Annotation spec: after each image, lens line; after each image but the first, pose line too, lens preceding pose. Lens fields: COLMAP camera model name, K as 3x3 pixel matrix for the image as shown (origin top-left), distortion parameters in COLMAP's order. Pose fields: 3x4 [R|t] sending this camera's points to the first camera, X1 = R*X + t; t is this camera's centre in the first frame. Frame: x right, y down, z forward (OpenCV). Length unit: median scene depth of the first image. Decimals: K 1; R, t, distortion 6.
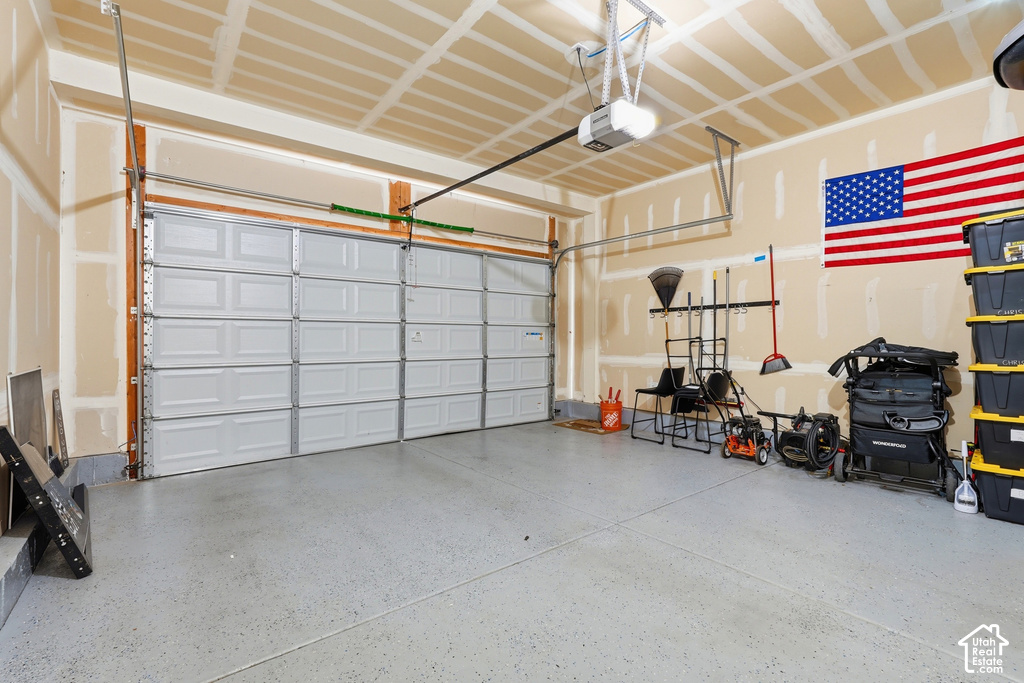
lens RADIAL K [[462.9, 0, 510.0], [0, 462.9, 344.5], [0, 0, 1]] dist [-0.003026, 0.000304]
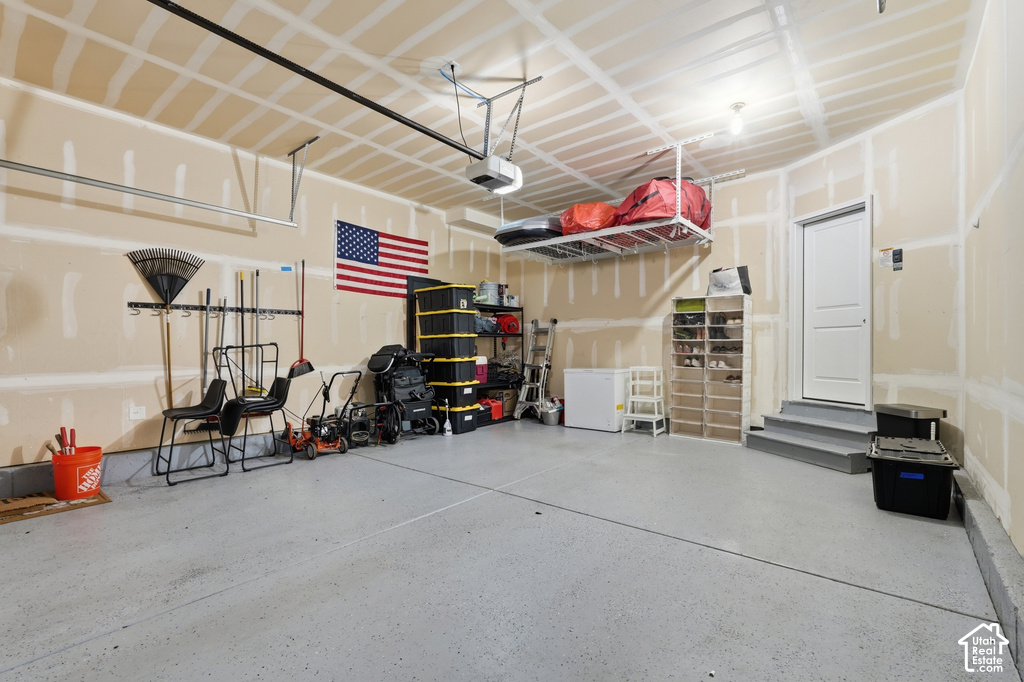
lens RADIAL K [[465.2, 0, 515.8], [0, 465.2, 356.6], [0, 0, 1]] dist [-0.002916, -0.000301]
pose [[-0.219009, -0.016687, 0.975580, -0.616814], [0.015271, 0.999673, 0.020527, -0.000793], [-0.975603, 0.019394, -0.218682, 0.739284]]
